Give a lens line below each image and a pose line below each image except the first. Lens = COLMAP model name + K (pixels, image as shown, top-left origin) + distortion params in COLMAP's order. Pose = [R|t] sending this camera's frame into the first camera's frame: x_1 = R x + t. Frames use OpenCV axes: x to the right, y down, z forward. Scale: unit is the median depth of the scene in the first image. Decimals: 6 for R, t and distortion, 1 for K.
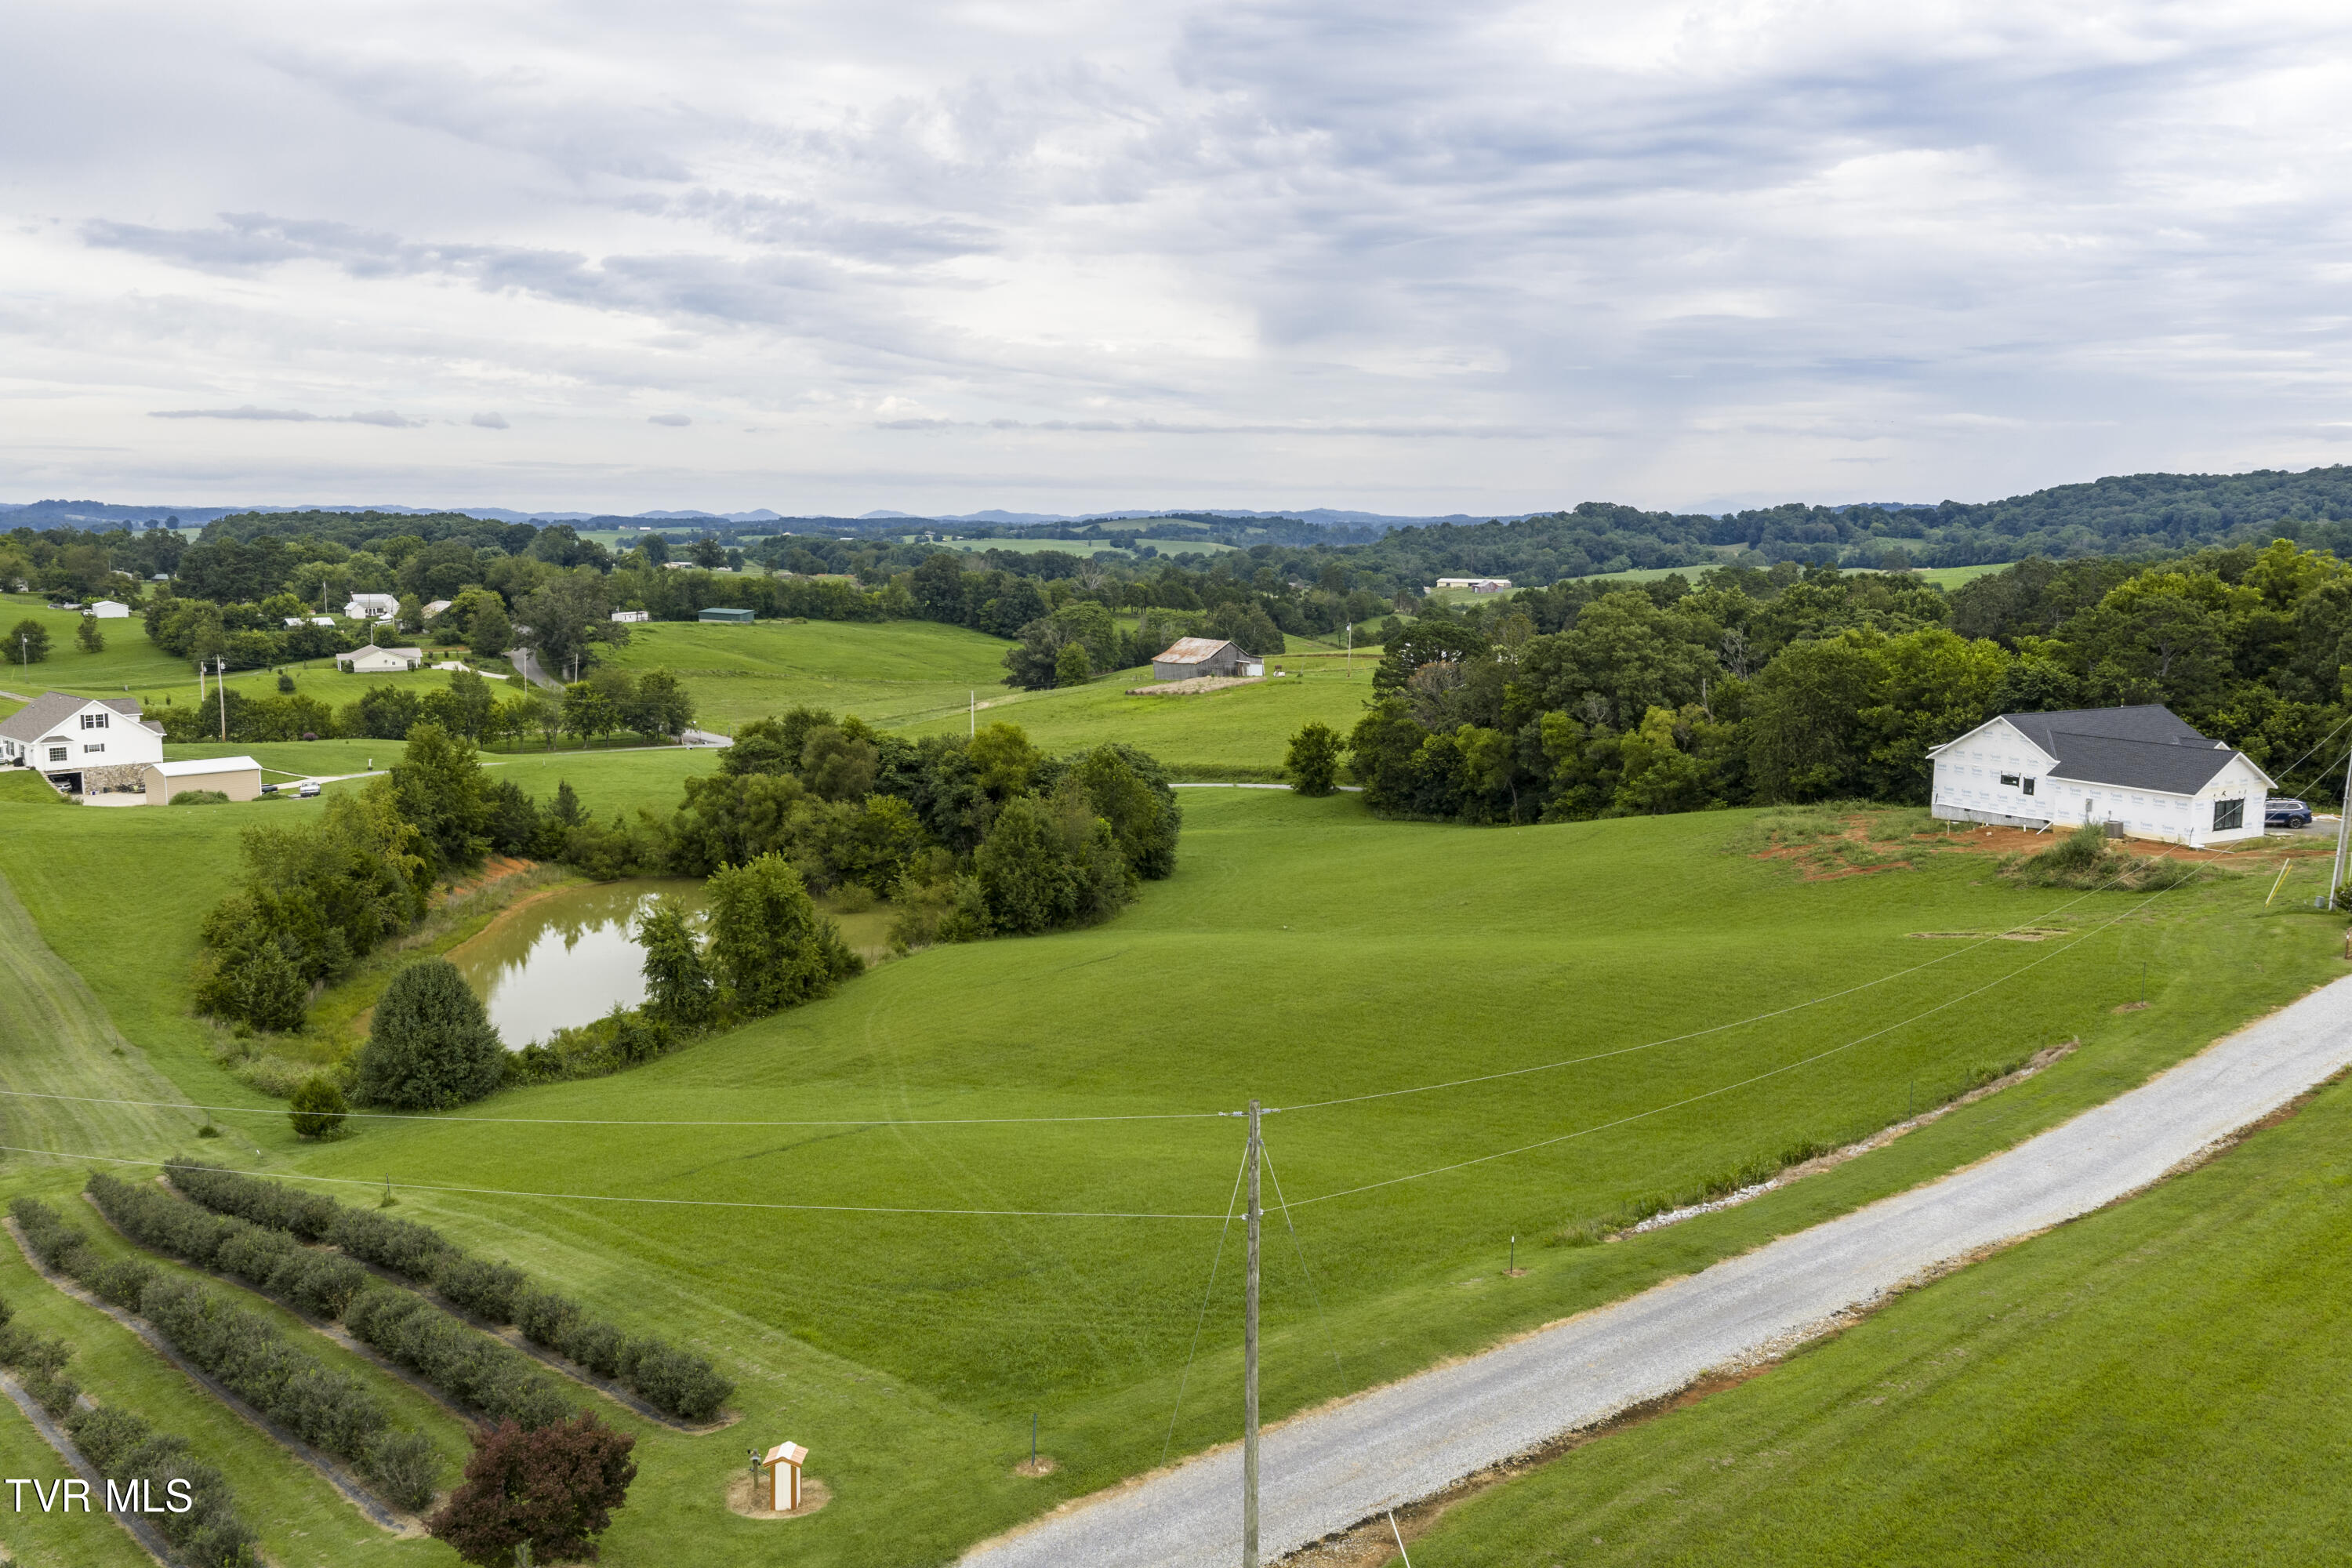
lens RADIAL K [[1938.5, 0, 1180.2], [0, 1938.5, 790.8], [0, 0, 1]] dist [0.021005, -0.029490]
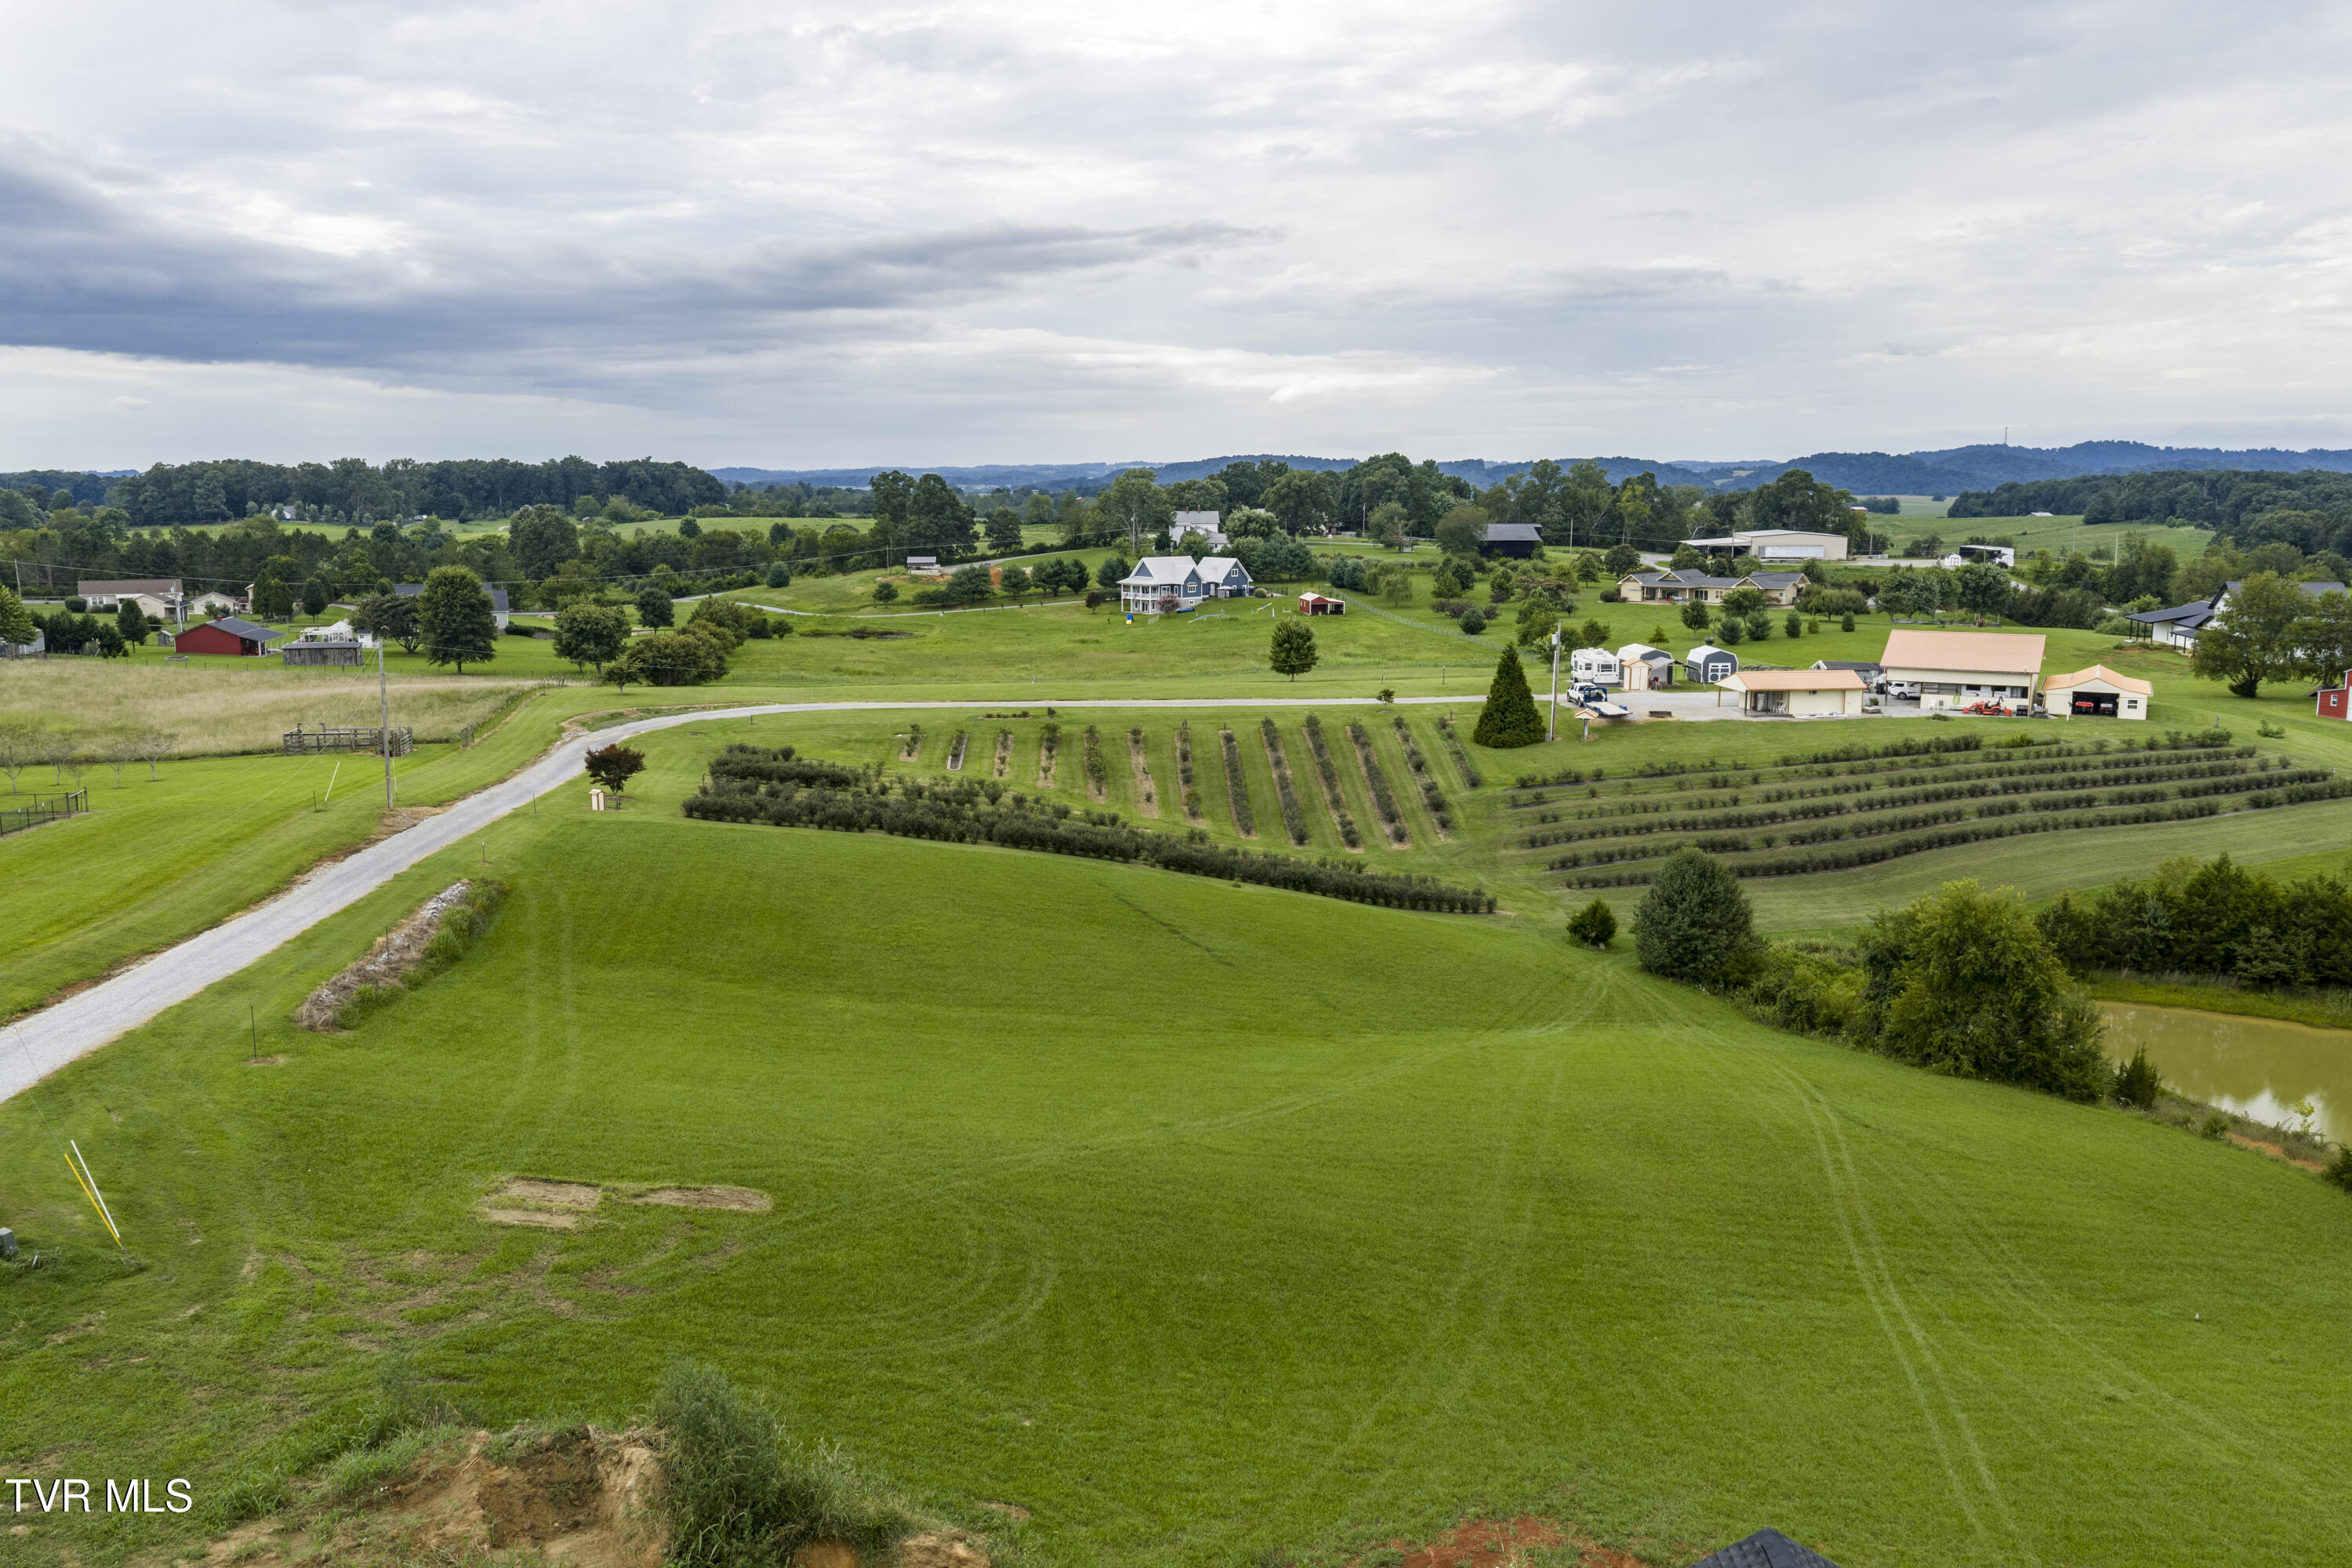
lens RADIAL K [[1938.5, 0, 1180.2], [0, 1938.5, 790.8], [0, 0, 1]] dist [0.021005, -0.029490]
pose [[-0.514799, 0.132875, -0.846951, 0.437247], [-0.122213, 0.966452, 0.225908, -0.100393], [0.848555, 0.219805, -0.481289, 0.766220]]
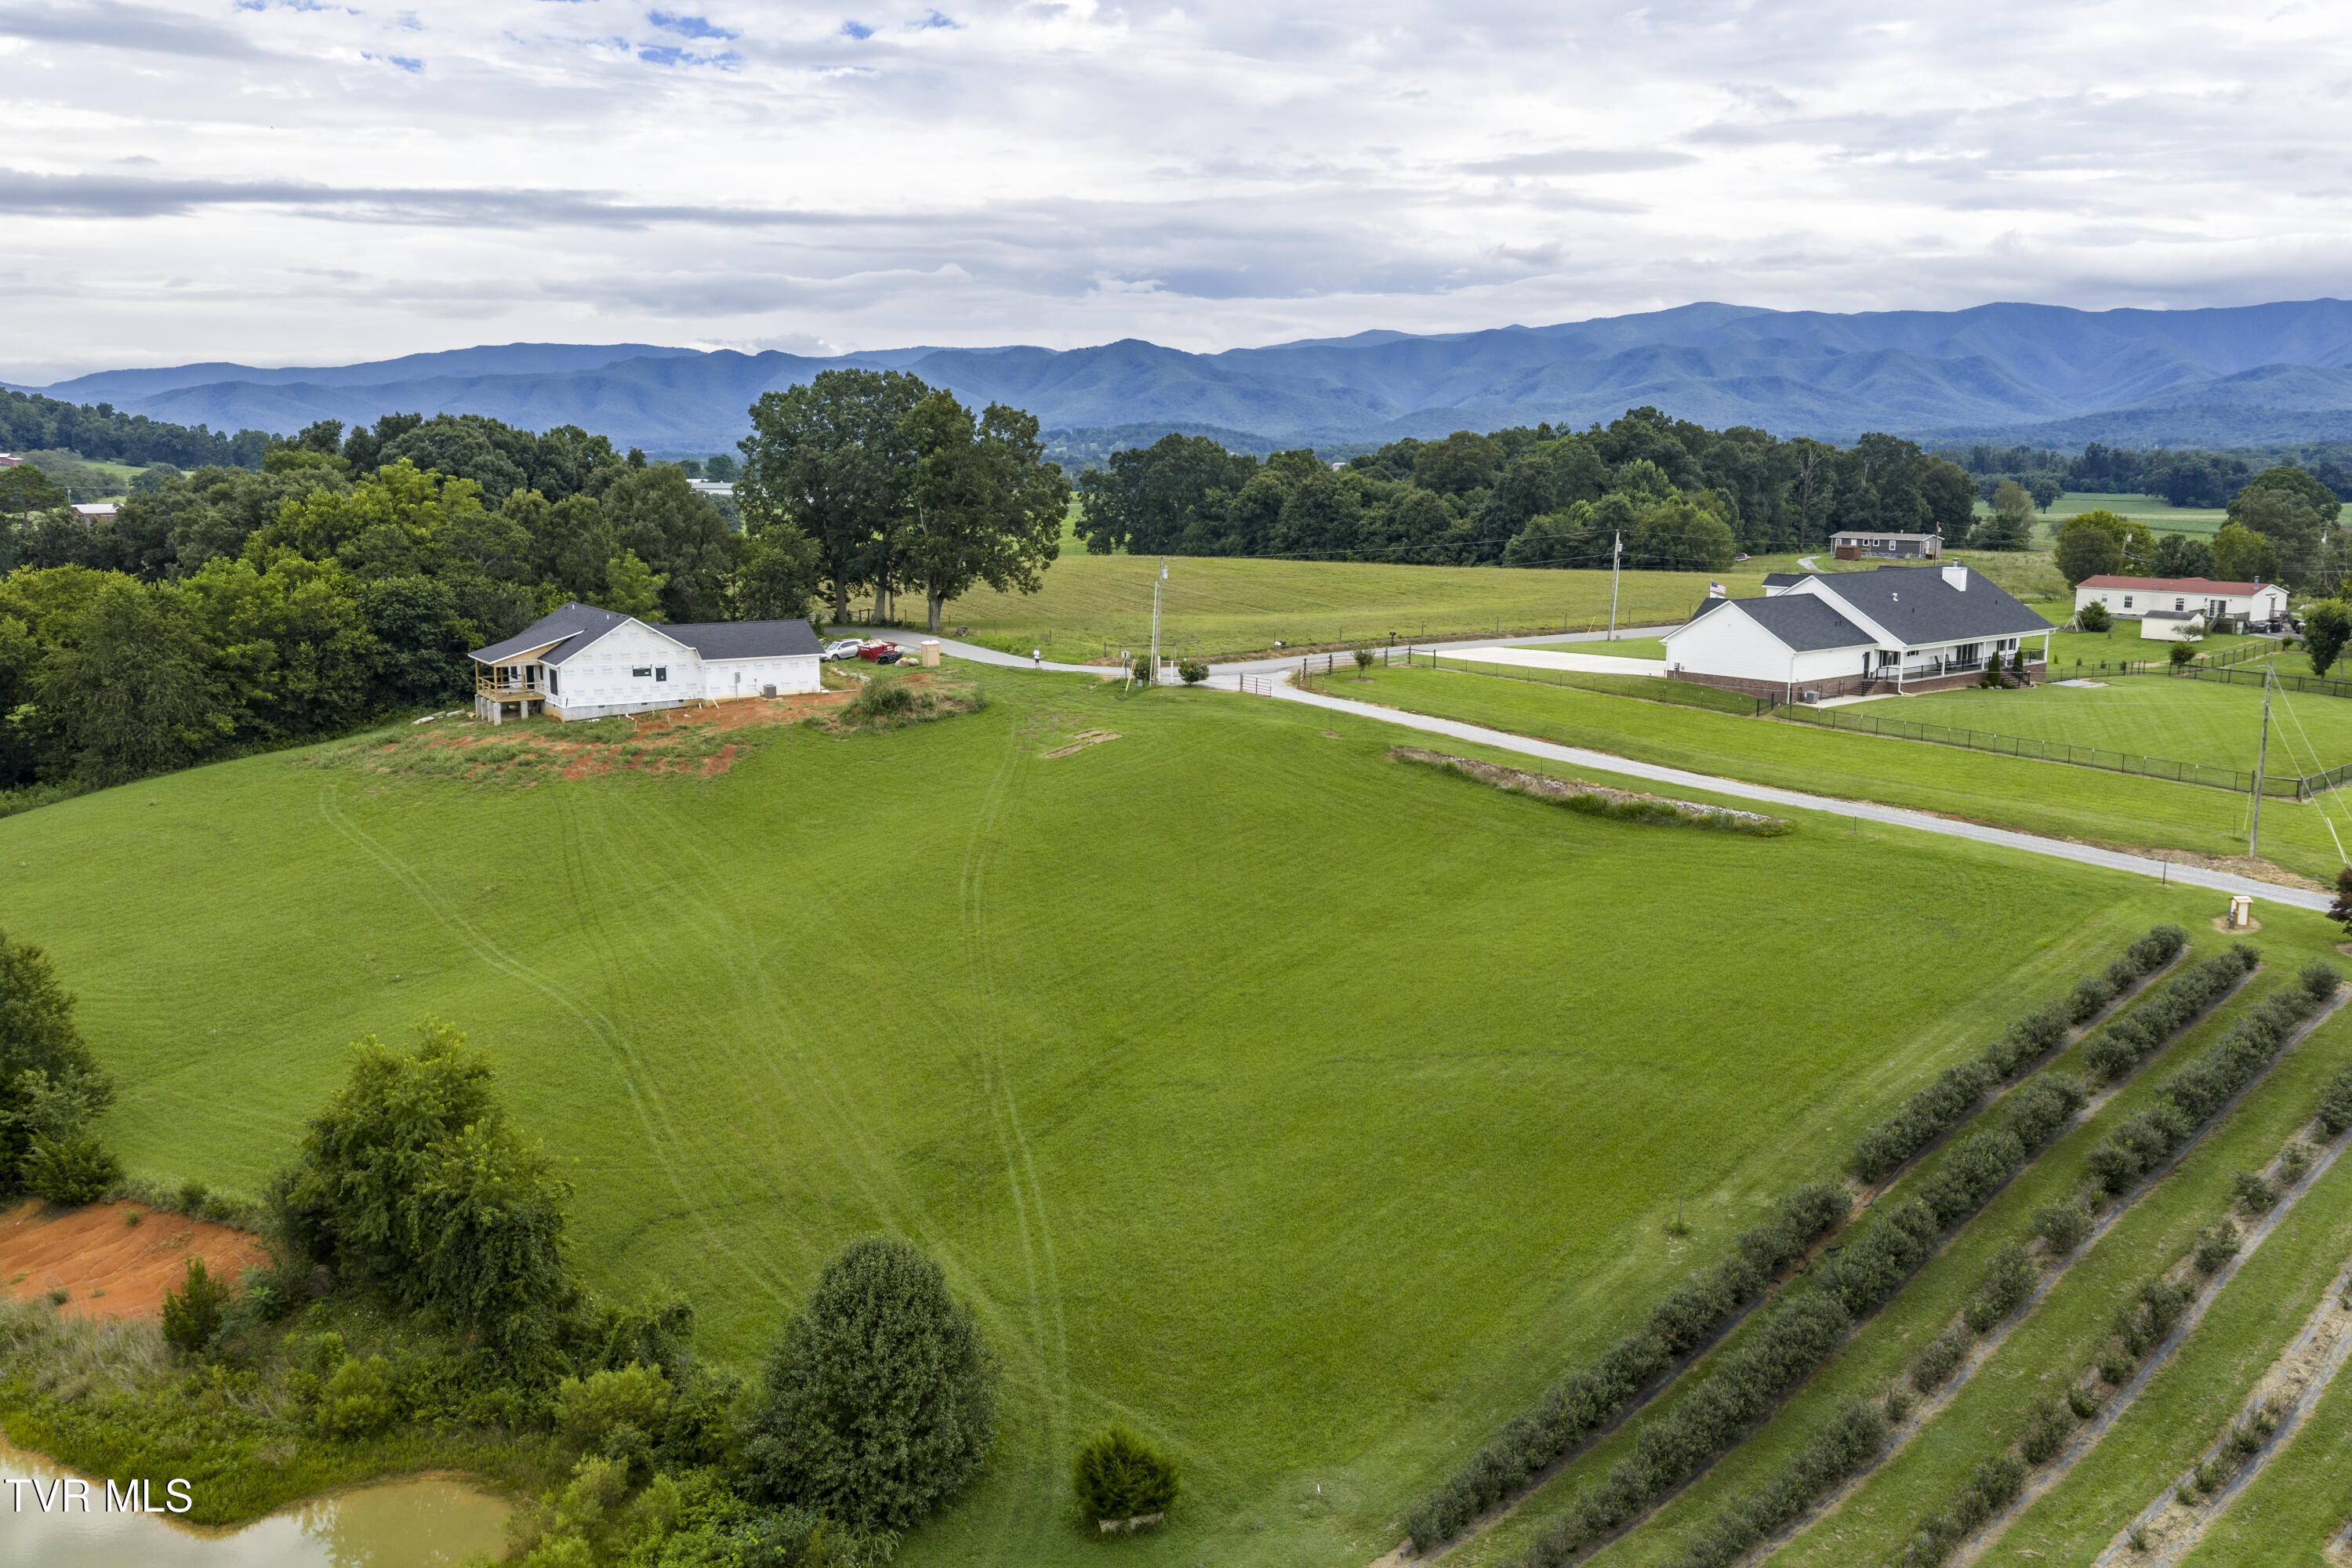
lens RADIAL K [[1938.5, 0, 1180.2], [0, 1938.5, 790.8], [0, 0, 1]] dist [0.021005, -0.029490]
pose [[-0.051392, -0.179056, 0.982496, -0.548524], [0.134978, 0.973523, 0.184481, -0.079609], [-0.989515, 0.142096, -0.025863, 0.542755]]
